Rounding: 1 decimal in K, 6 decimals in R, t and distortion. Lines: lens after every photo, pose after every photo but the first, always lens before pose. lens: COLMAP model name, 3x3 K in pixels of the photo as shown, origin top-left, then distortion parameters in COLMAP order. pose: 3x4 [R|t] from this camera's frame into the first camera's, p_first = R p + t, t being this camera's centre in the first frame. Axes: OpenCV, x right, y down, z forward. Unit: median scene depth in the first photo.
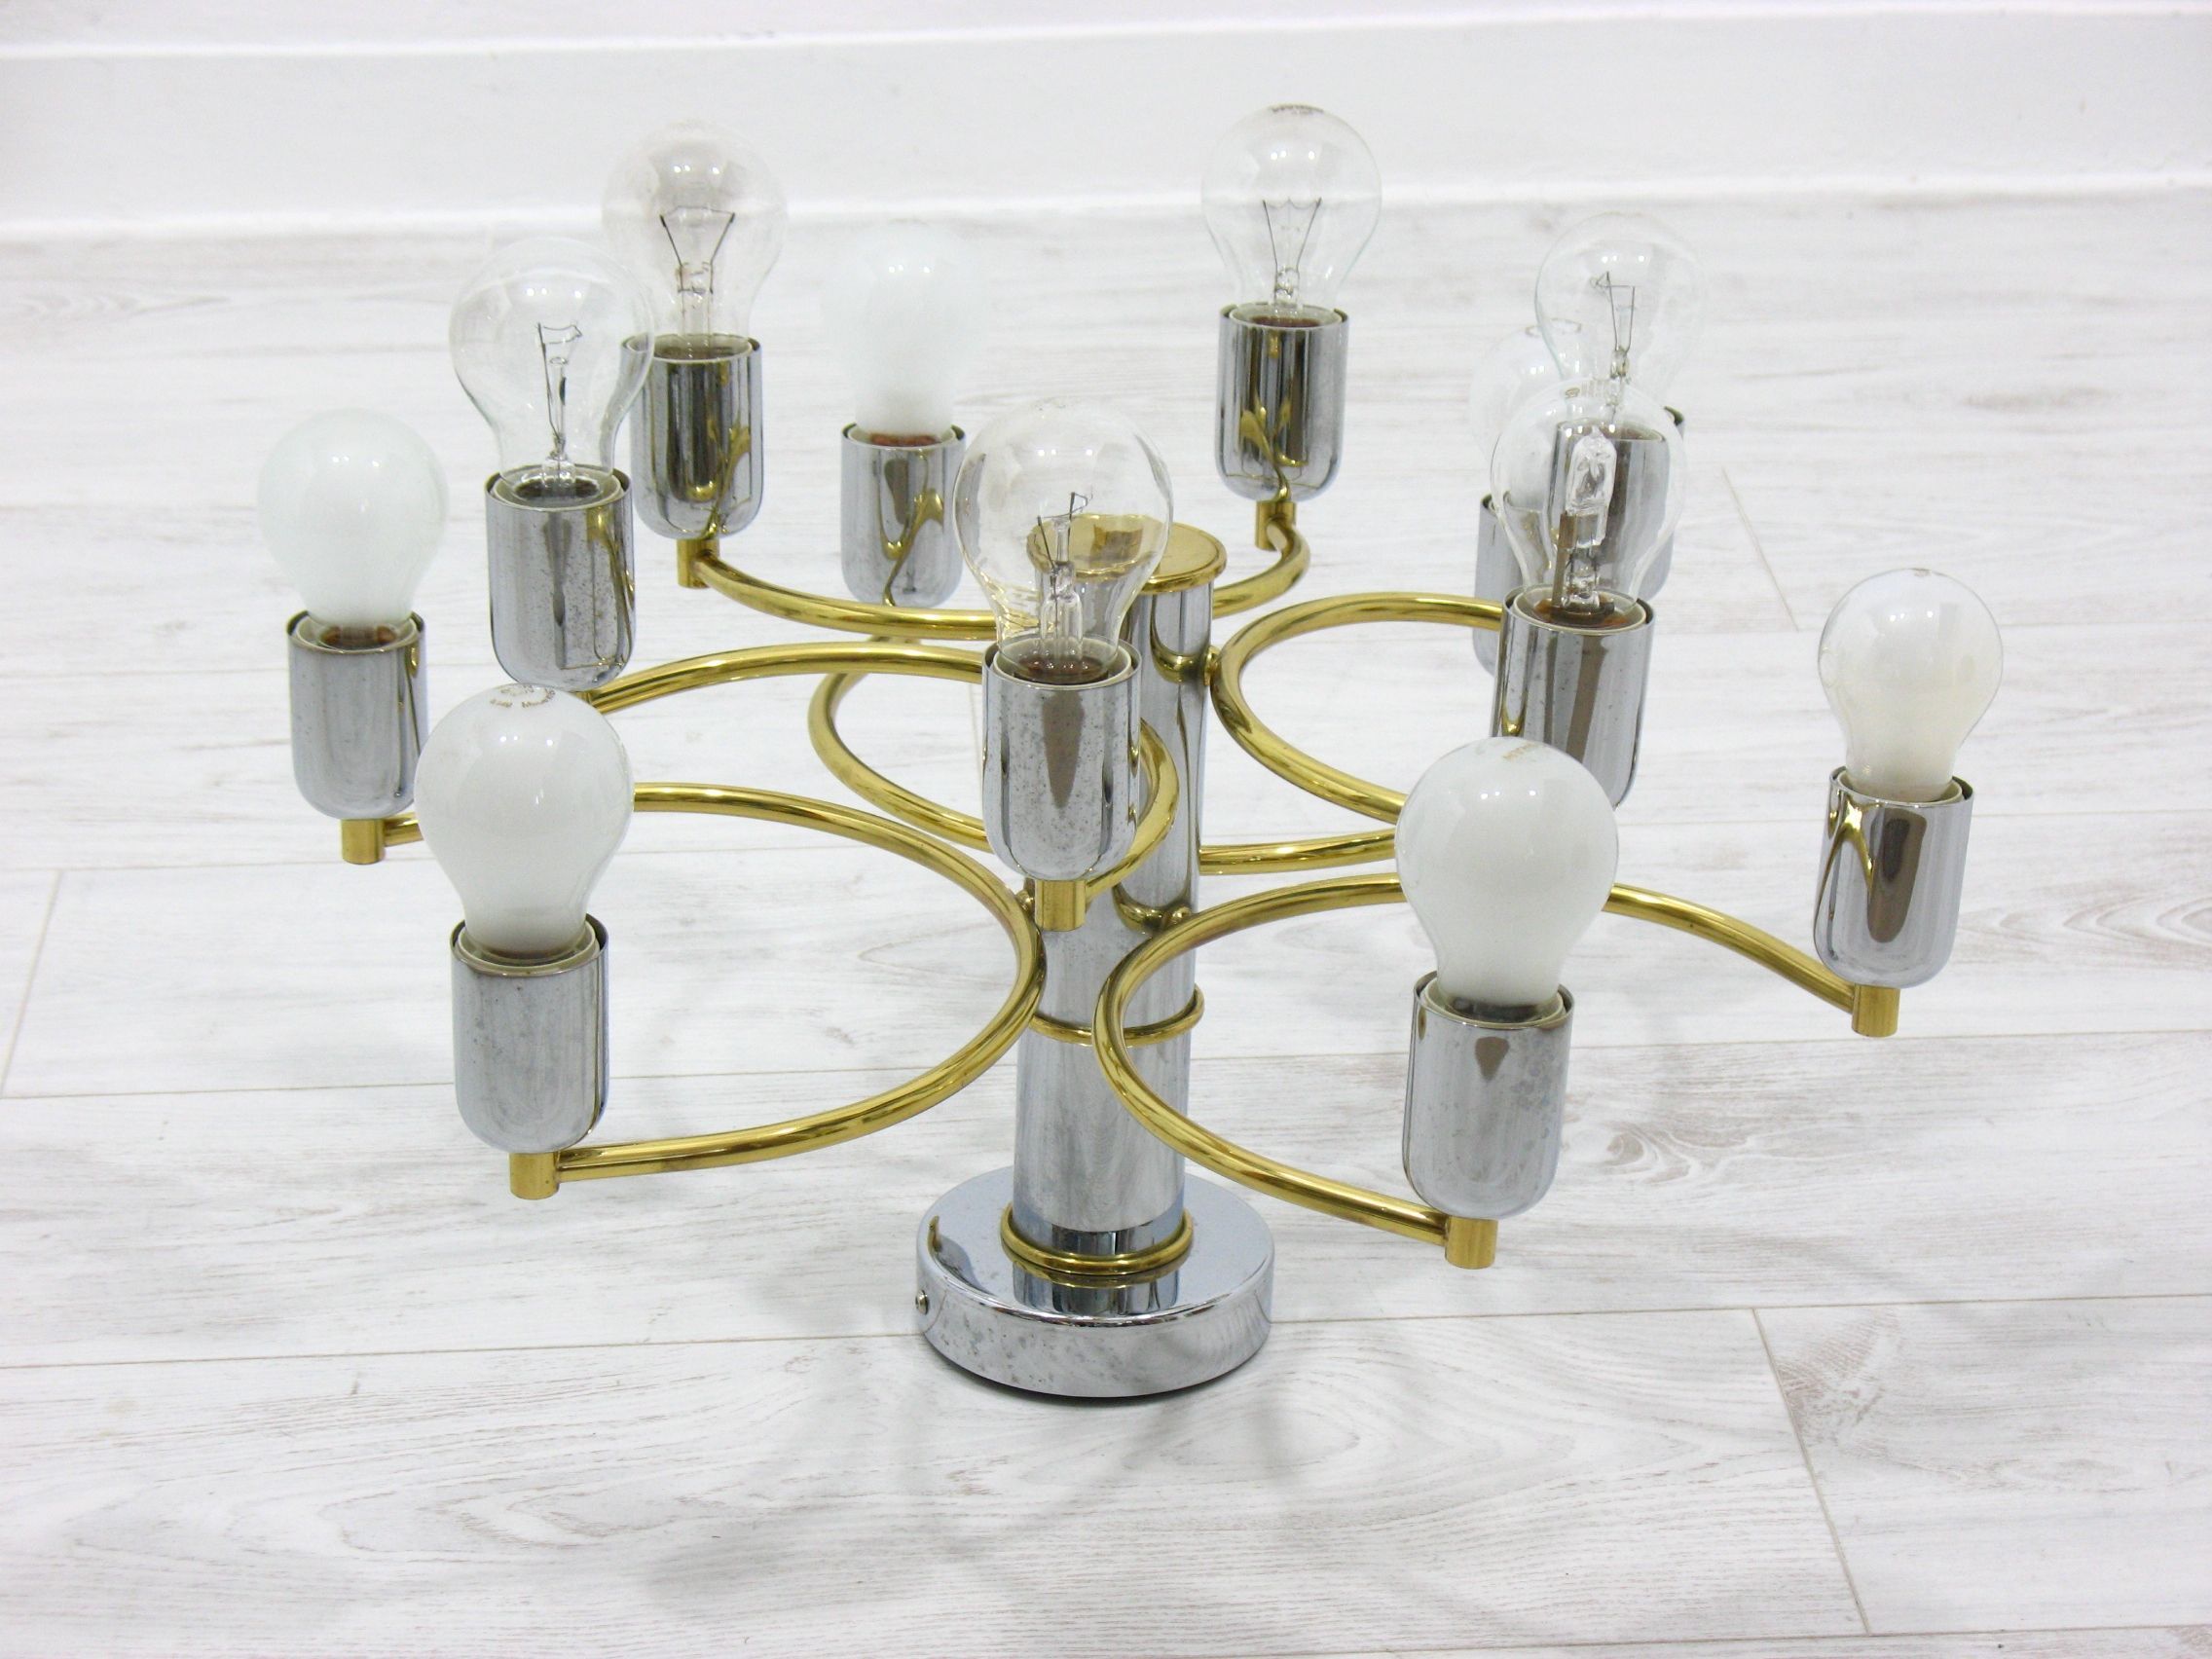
lens RADIAL K [[5164.8, 0, 1123.8], [0, 5164.8, 959.3], [0, 0, 1]] dist [0.061188, 0.000000]
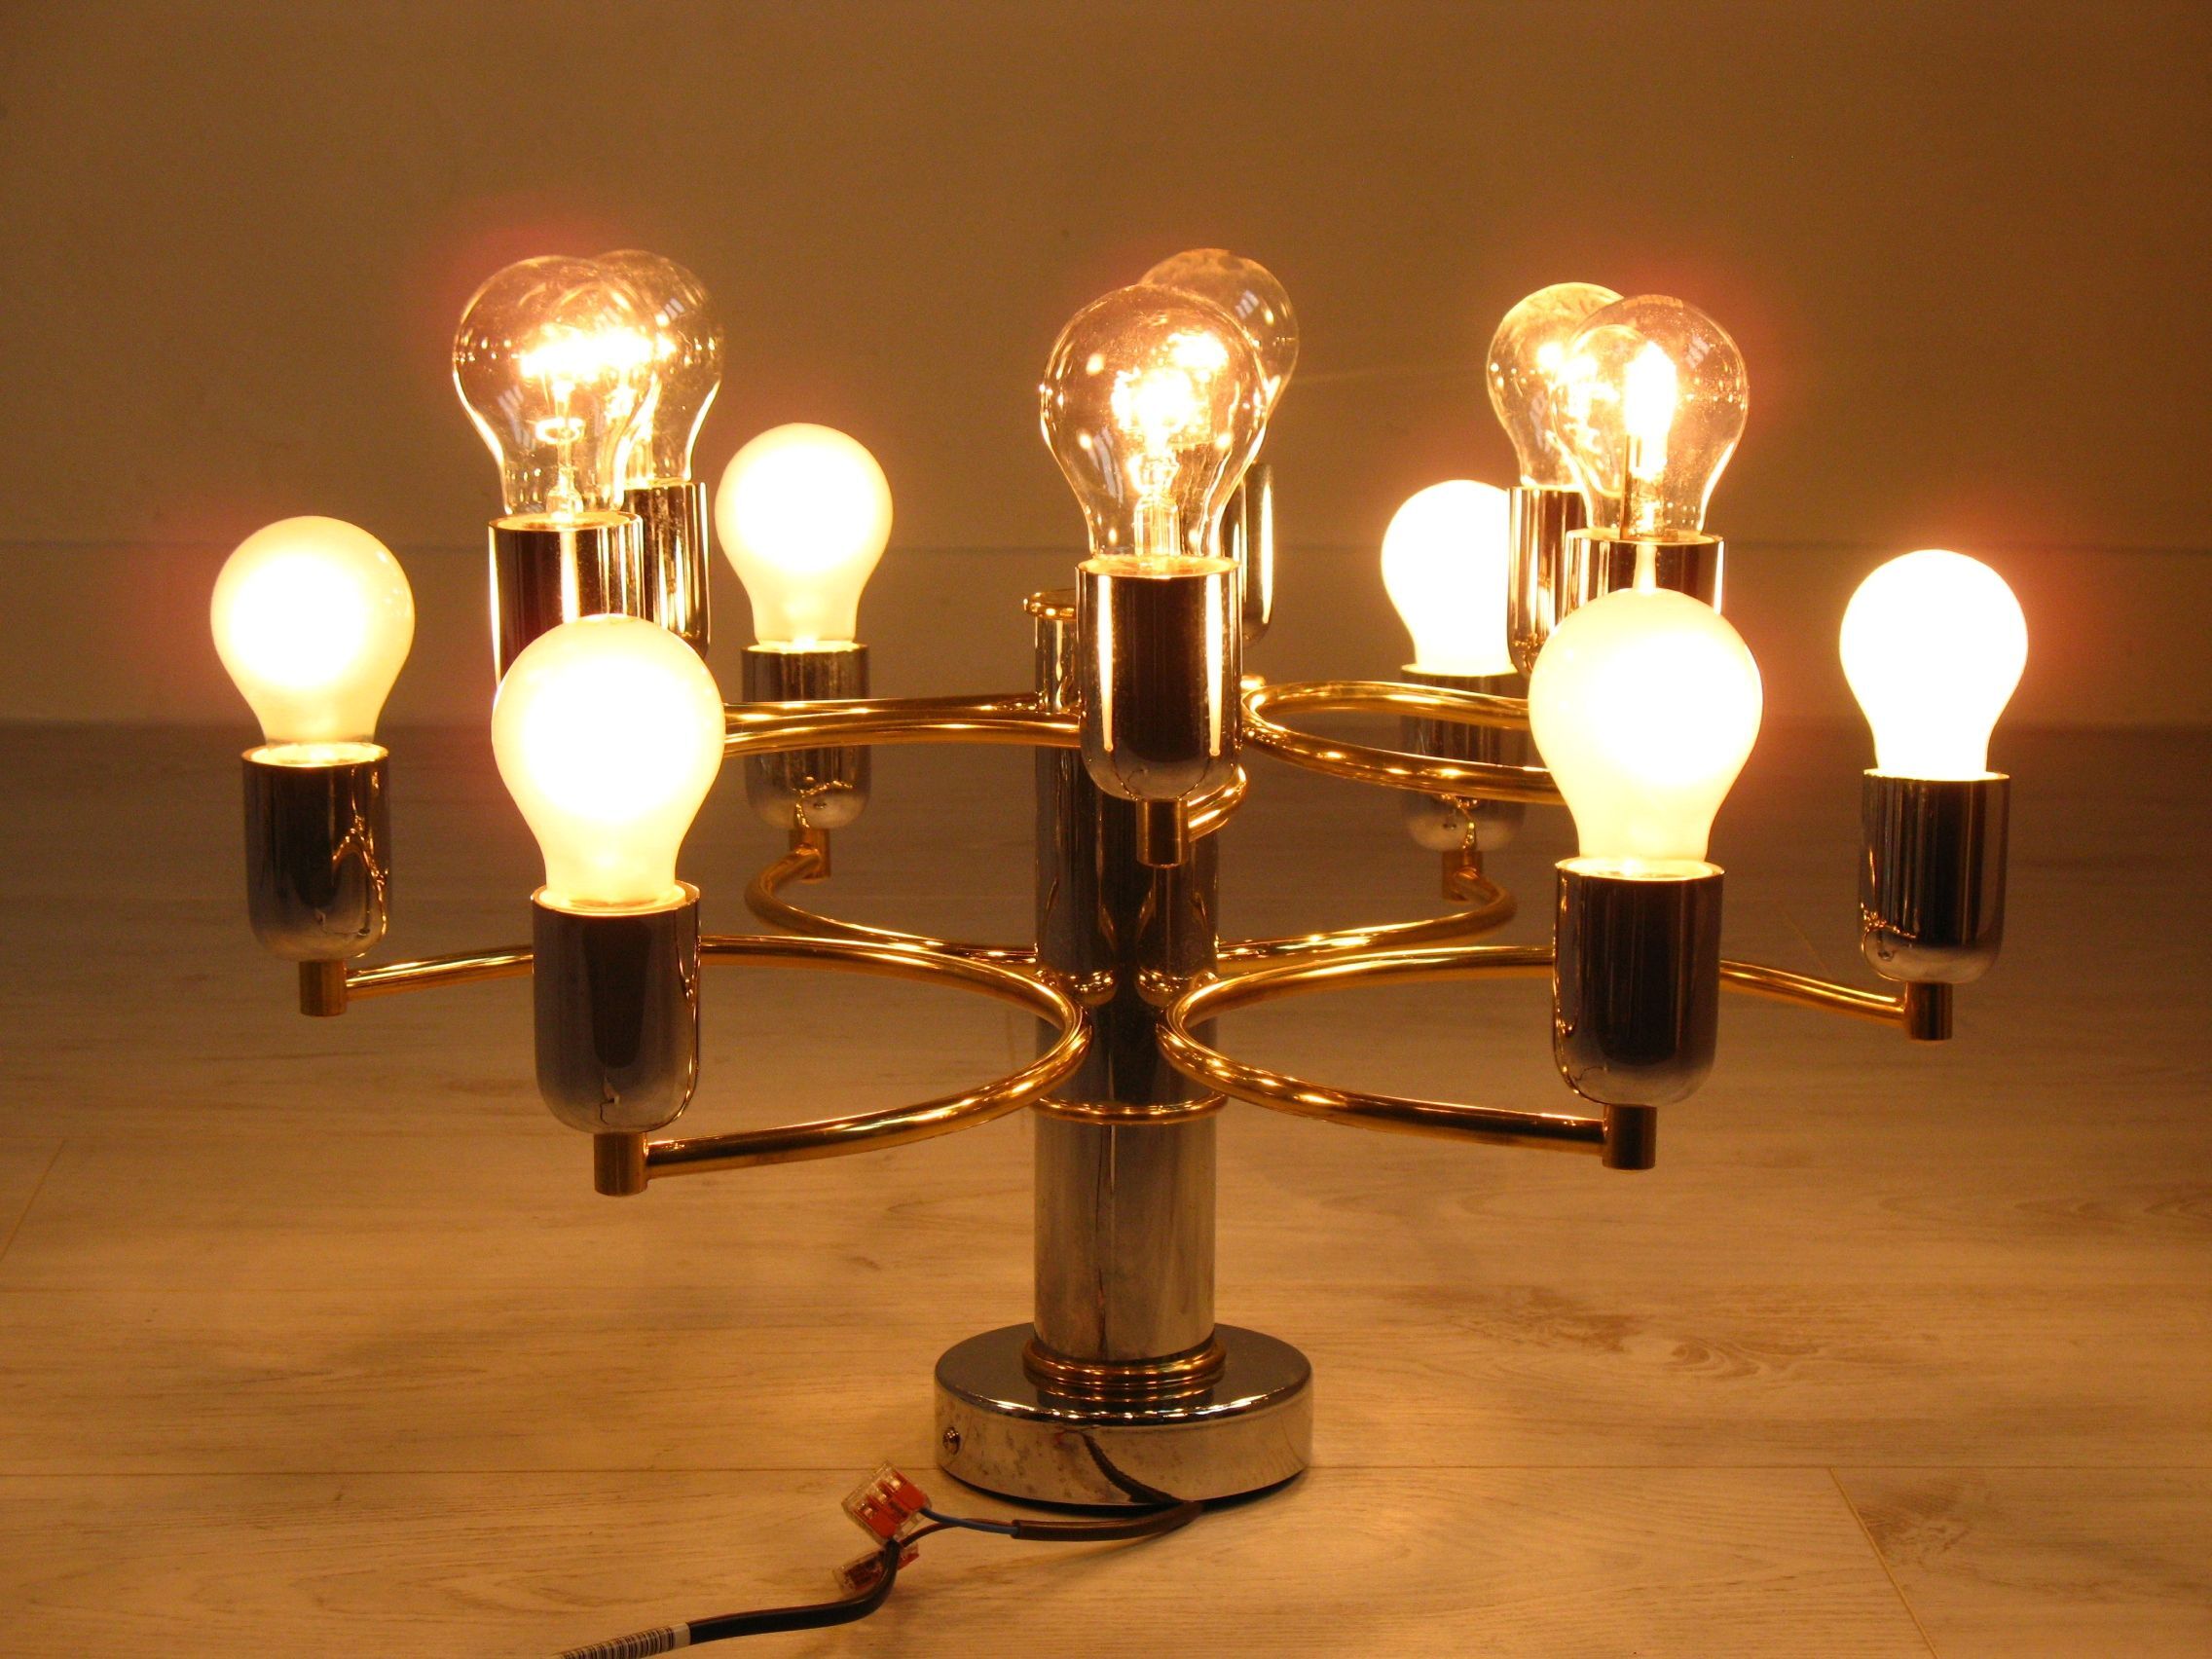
lens RADIAL K [[5164.8, 0, 1119.6], [0, 5164.8, 834.6], [0, 0, 1]] dist [0.061188, 0.000000]
pose [[0.999823, 0.016263, -0.009455, -0.000107], [-0.018033, 0.971703, -0.235516, 0.171062], [0.005357, 0.235645, 0.971825, 0.056503]]
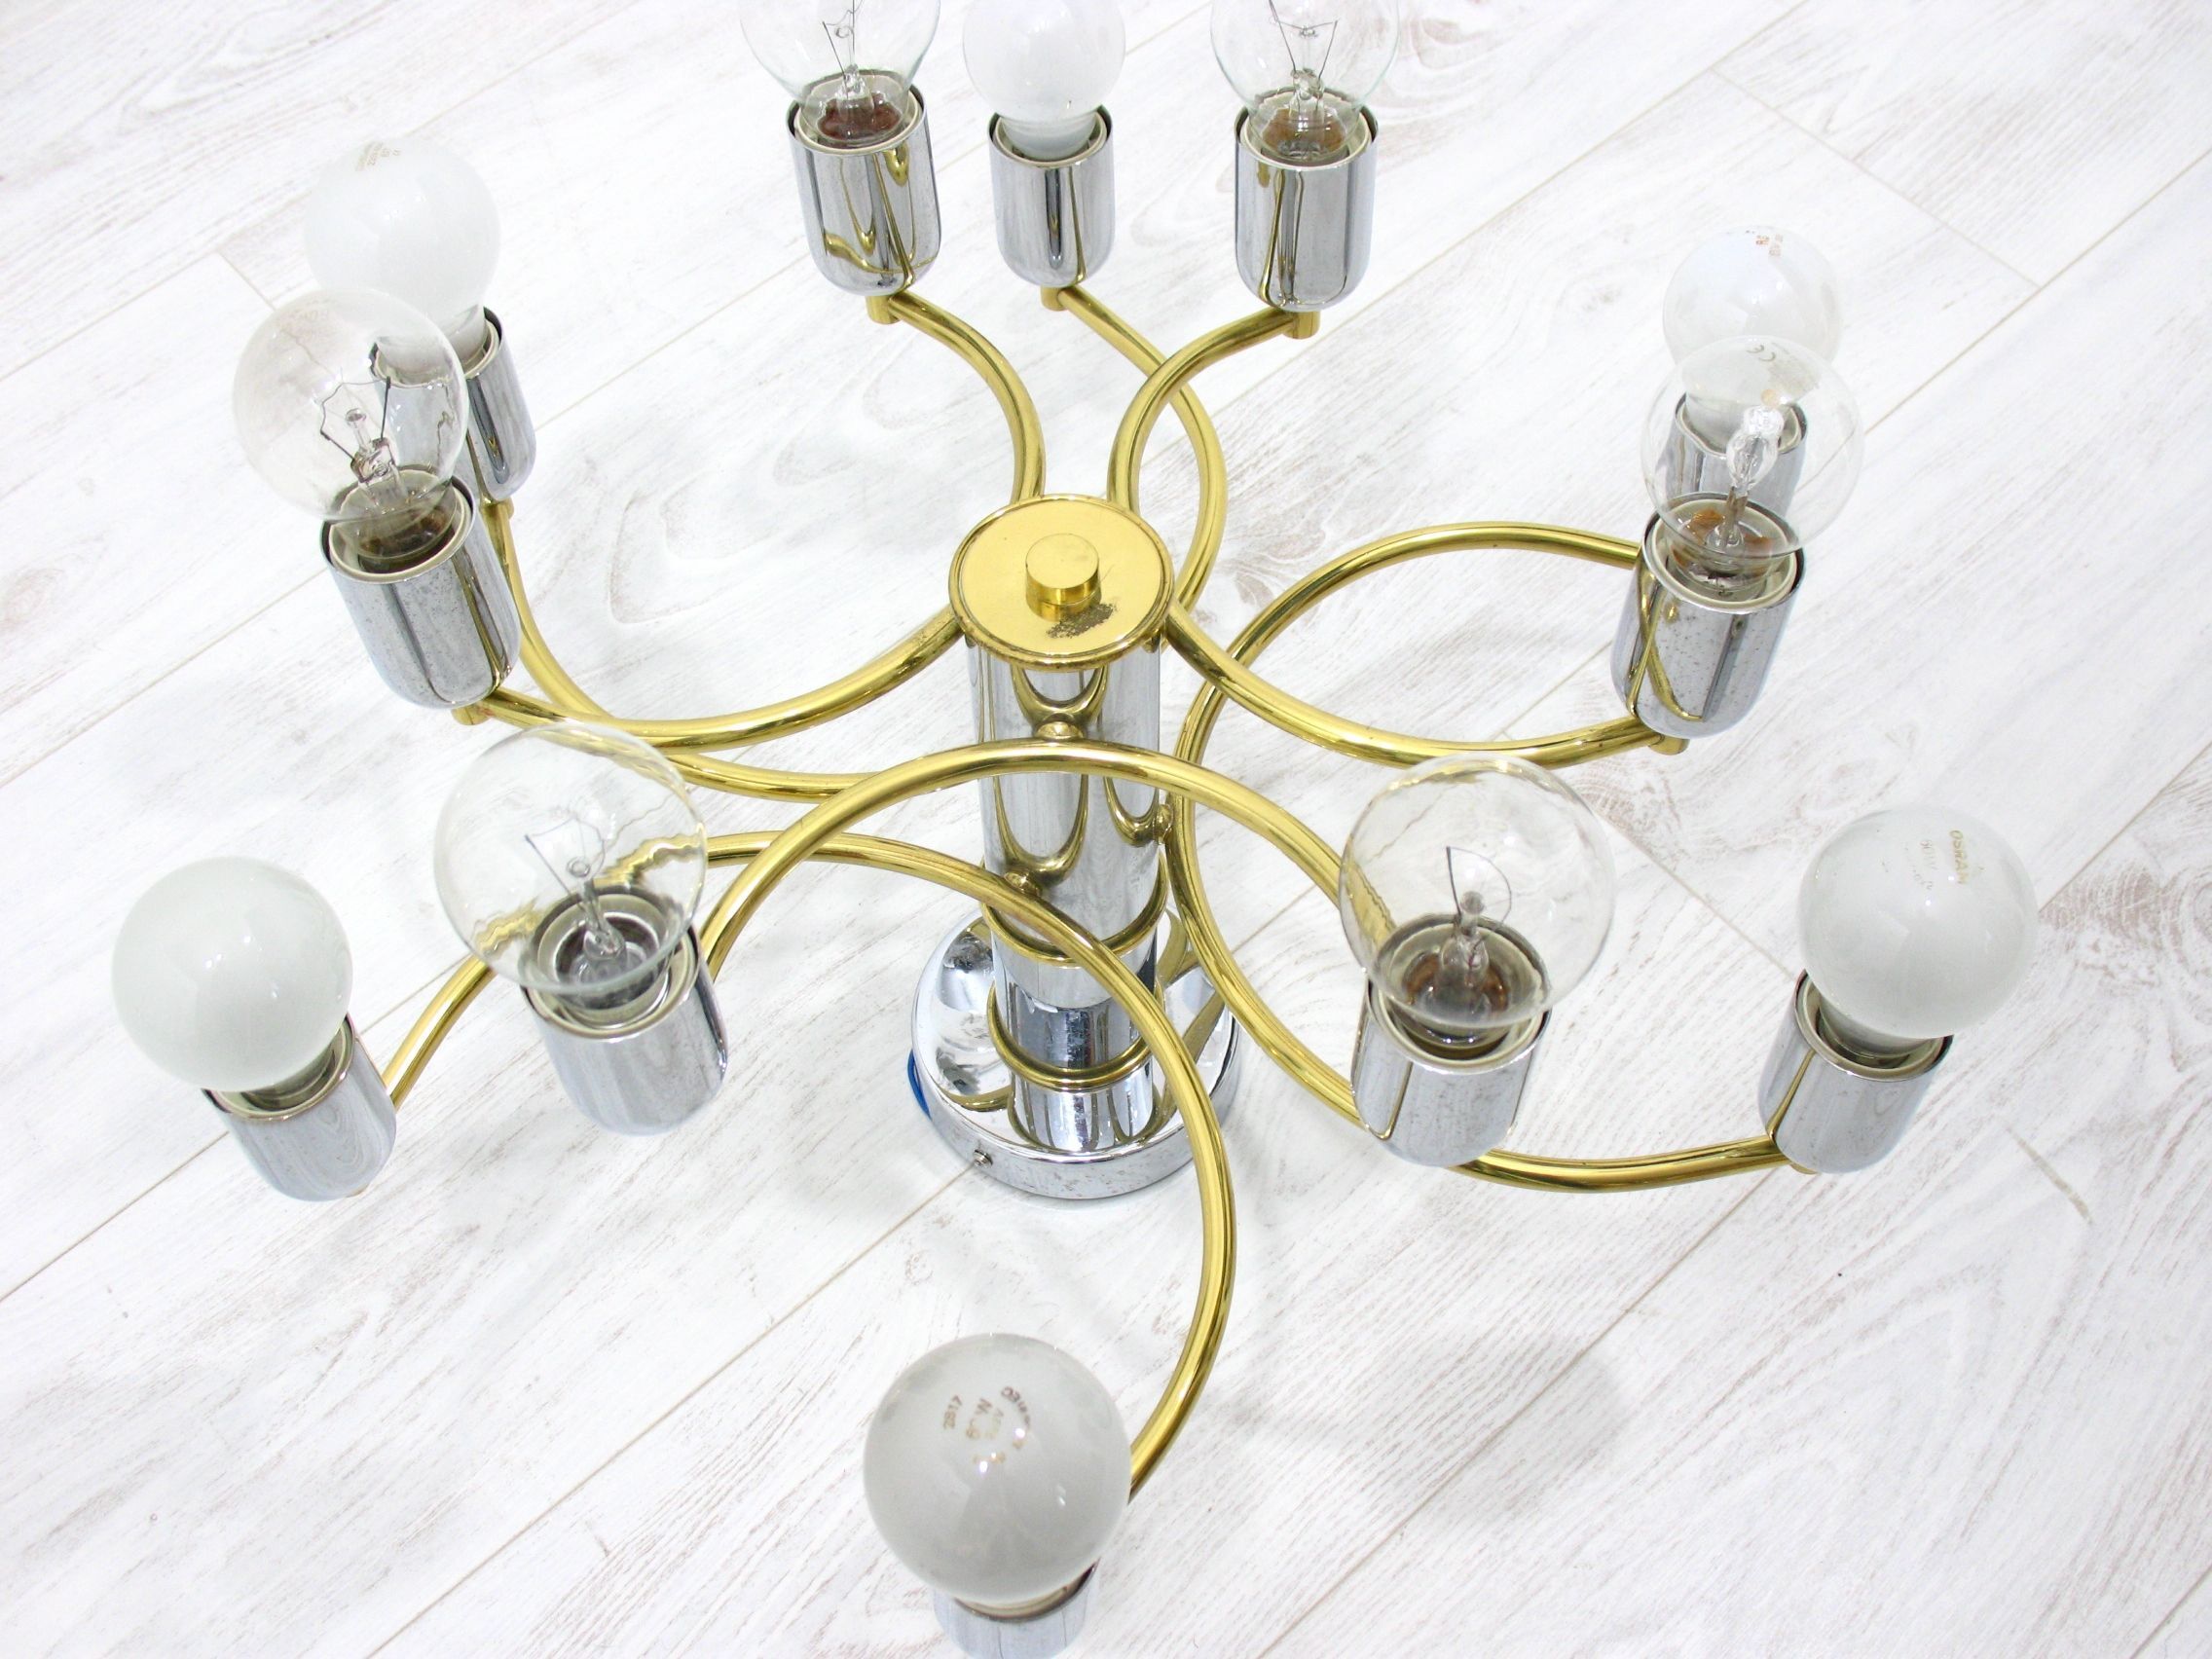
lens RADIAL K [[2553.5, 0, 1097.3], [0, 2553.5, 847.2], [0, 0, 1]] dist [-0.119691, 0.000000]
pose [[0.787617, -0.534807, 0.306009, -0.138698], [0.287720, 0.758383, 0.584869, -0.269159], [-0.544864, -0.372608, 0.751190, 0.572515]]
